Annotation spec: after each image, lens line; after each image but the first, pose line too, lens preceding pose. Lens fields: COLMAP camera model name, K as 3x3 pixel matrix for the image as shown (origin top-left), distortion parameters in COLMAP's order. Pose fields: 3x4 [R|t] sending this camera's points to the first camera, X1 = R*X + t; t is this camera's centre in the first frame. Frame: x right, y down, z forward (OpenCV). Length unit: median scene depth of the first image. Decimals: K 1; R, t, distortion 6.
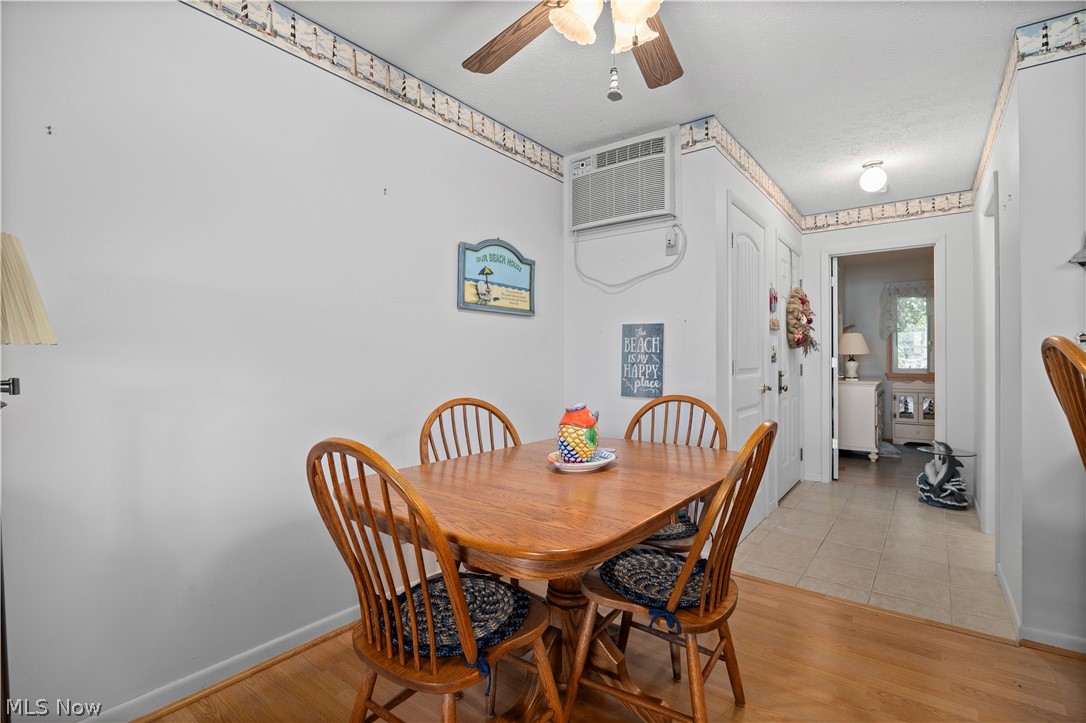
lens RADIAL K [[496.4, 0, 538.8], [0, 496.4, 357.0], [0, 0, 1]] dist [-0.015574, -0.002825]
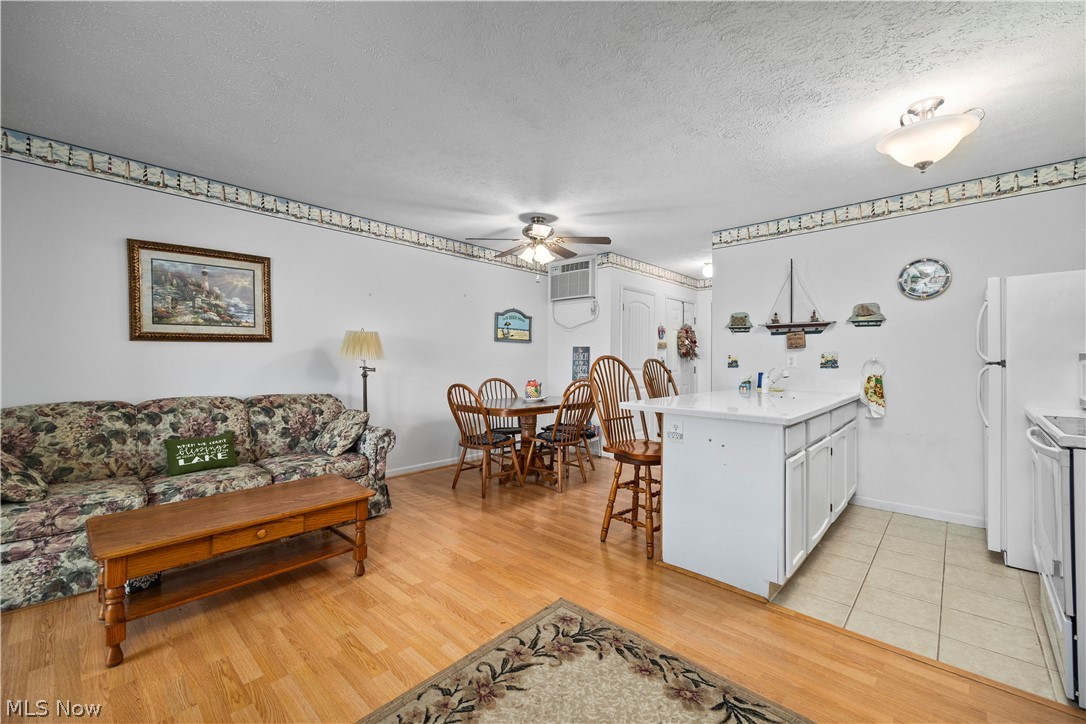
lens RADIAL K [[434.8, 0, 544.3], [0, 434.8, 362.7], [0, 0, 1]] dist [0.008229, -0.001955]
pose [[0.996214, 0.006291, -0.086712, 0.165859], [-0.005500, 0.999941, 0.009356, -0.010705], [0.086766, -0.008844, 0.996189, -0.682341]]
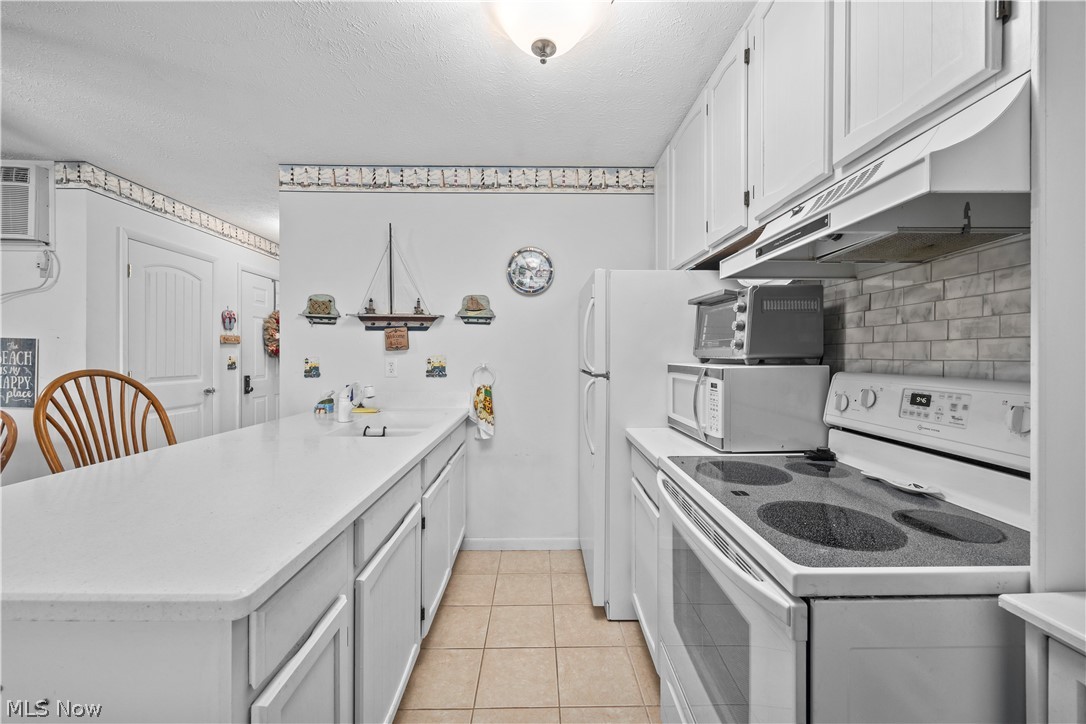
lens RADIAL K [[434.8, 0, 534.1], [0, 434.8, 358.8], [0, 0, 1]] dist [0.008229, -0.001955]
pose [[0.789399, 0.003647, 0.613869, 0.396829], [-0.009570, 0.999934, 0.006366, -0.030377], [-0.613806, -0.010900, 0.789382, -0.333661]]
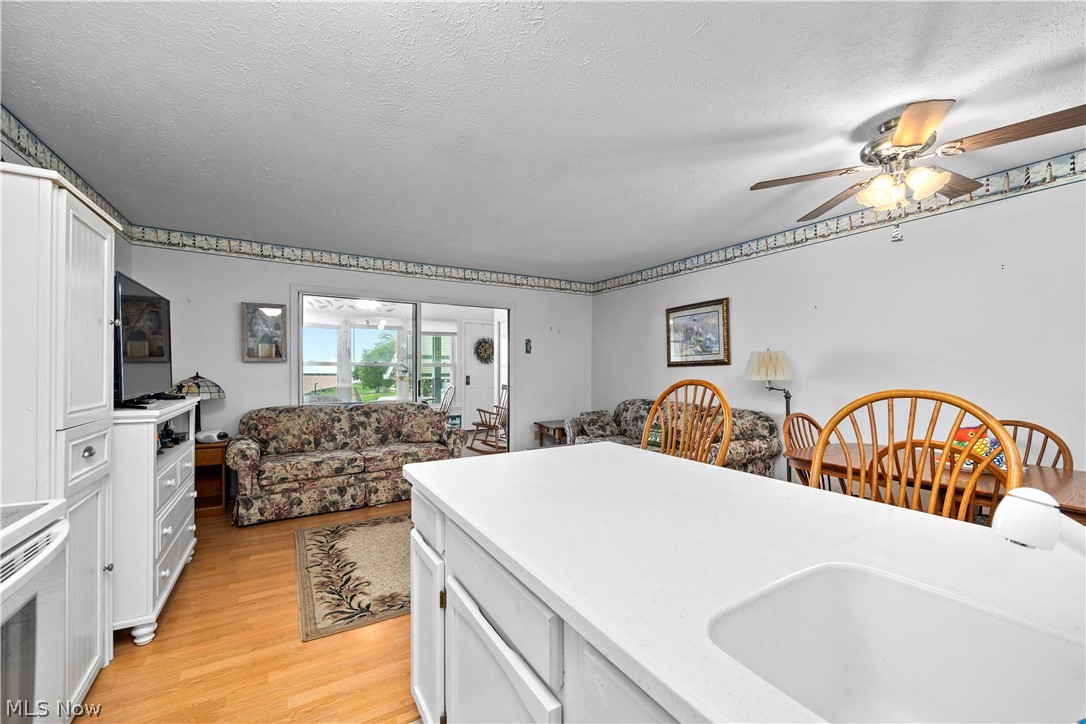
lens RADIAL K [[434.8, 0, 541.7], [0, 434.8, 369.5], [0, 0, 1]] dist [0.008229, -0.001955]
pose [[-0.358826, -0.006786, -0.933380, 0.753140], [-0.003807, 0.999976, -0.005807, -0.021968], [0.933397, 0.001470, -0.358844, 0.138602]]
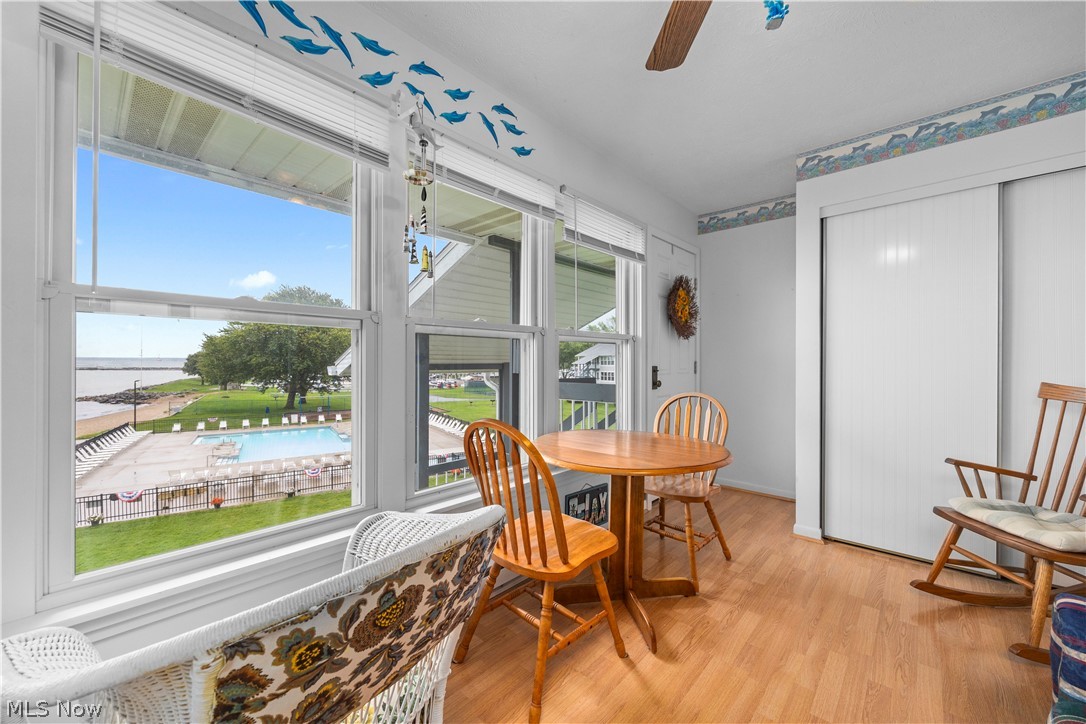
lens RADIAL K [[434.8, 0, 557.5], [0, 434.8, 363.9], [0, 0, 1]] dist [0.008229, -0.001955]
pose [[-0.074555, -0.000256, -0.997217, -0.250349], [0.001390, 0.999999, -0.000360, -0.005685], [0.997216, -0.001413, -0.074554, -1.122305]]
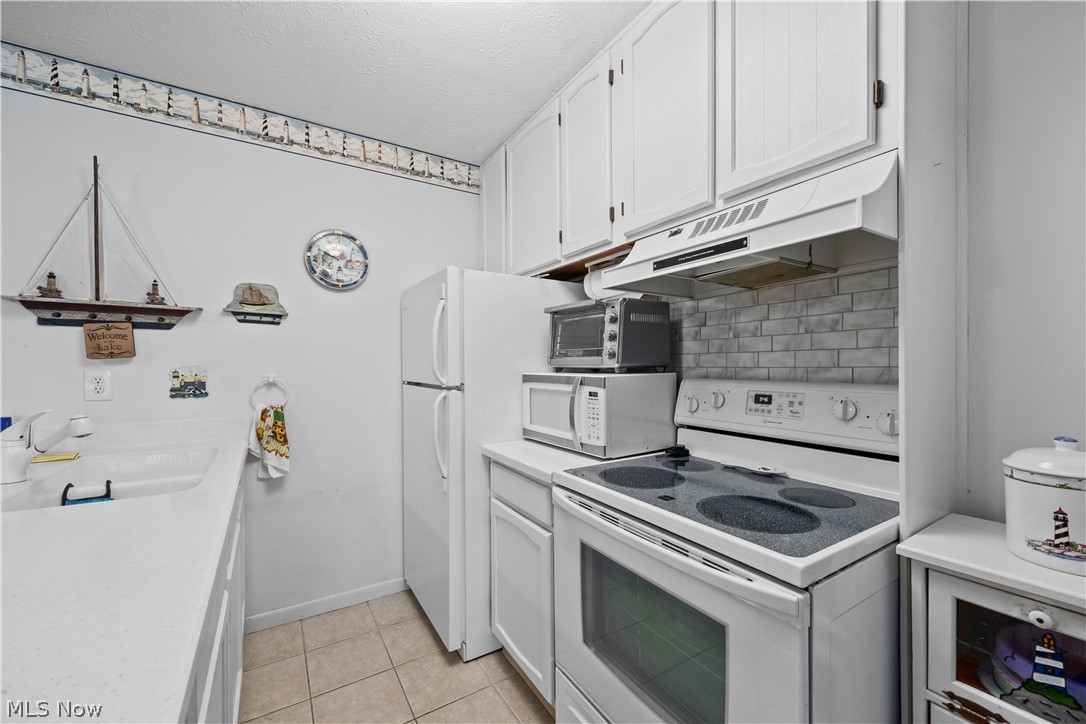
lens RADIAL K [[434.8, 0, 538.5], [0, 434.8, 371.0], [0, 0, 1]] dist [0.008229, -0.001955]
pose [[0.342978, -0.007263, 0.939315, 0.379826], [-0.003447, 0.999954, 0.008990, -0.029882], [-0.939337, -0.006321, 0.342937, -0.207506]]
